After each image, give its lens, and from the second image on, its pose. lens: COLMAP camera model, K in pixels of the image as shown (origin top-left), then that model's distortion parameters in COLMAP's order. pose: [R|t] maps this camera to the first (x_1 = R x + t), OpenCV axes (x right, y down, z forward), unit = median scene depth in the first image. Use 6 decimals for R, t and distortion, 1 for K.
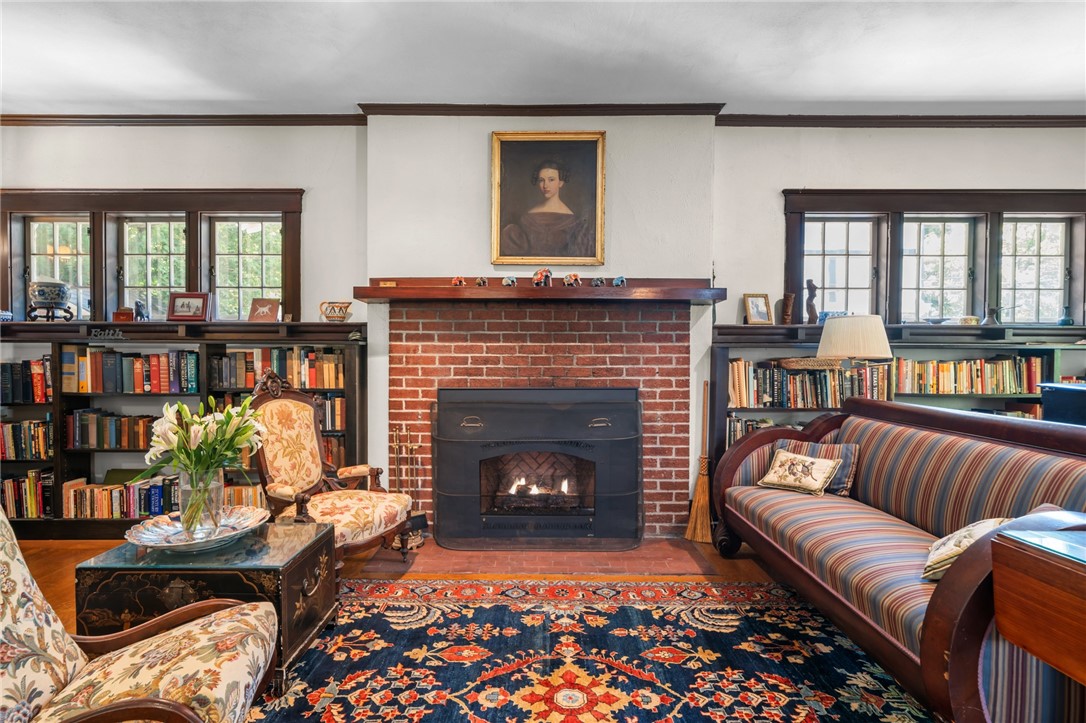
lens RADIAL K [[550.8, 0, 527.6], [0, 550.8, 361.9], [0, 0, 1]] dist [-0.002183, 0.001459]
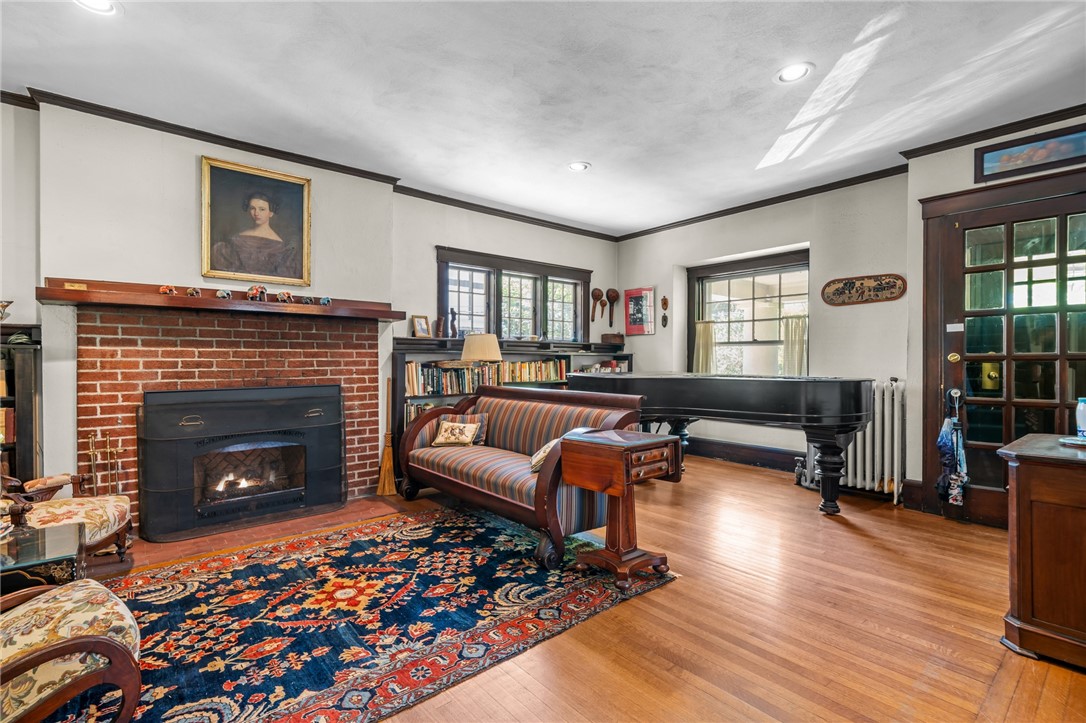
lens RADIAL K [[503.3, 0, 537.8], [0, 503.3, 361.0], [0, 0, 1]] dist [-0.008899, 0.000273]
pose [[0.755256, -0.005469, 0.655407, -0.243254], [0.010649, 0.999936, -0.003927, 0.001885], [-0.655343, 0.009945, 0.755266, -0.209689]]
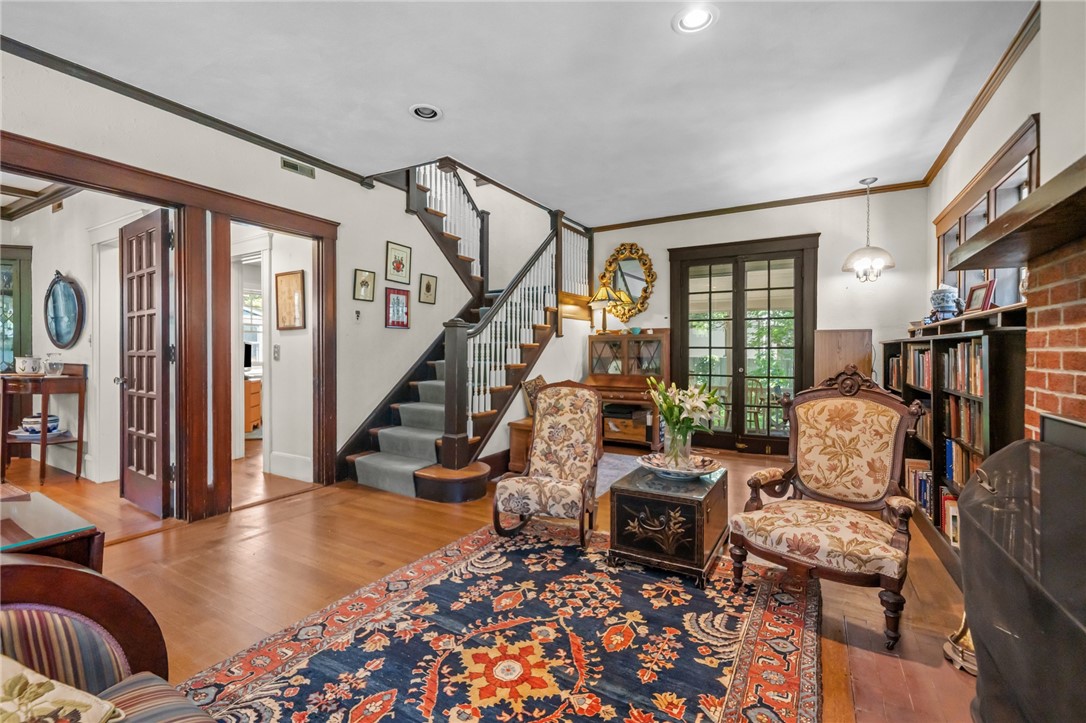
lens RADIAL K [[473.4, 0, 528.0], [0, 473.4, 352.4], [0, 0, 1]] dist [0.000030, 0.000189]
pose [[-0.496178, -0.001561, -0.868219, 0.512229], [-0.014082, 0.999881, 0.006250, -0.006926], [0.868106, 0.015327, -0.496141, 0.883892]]
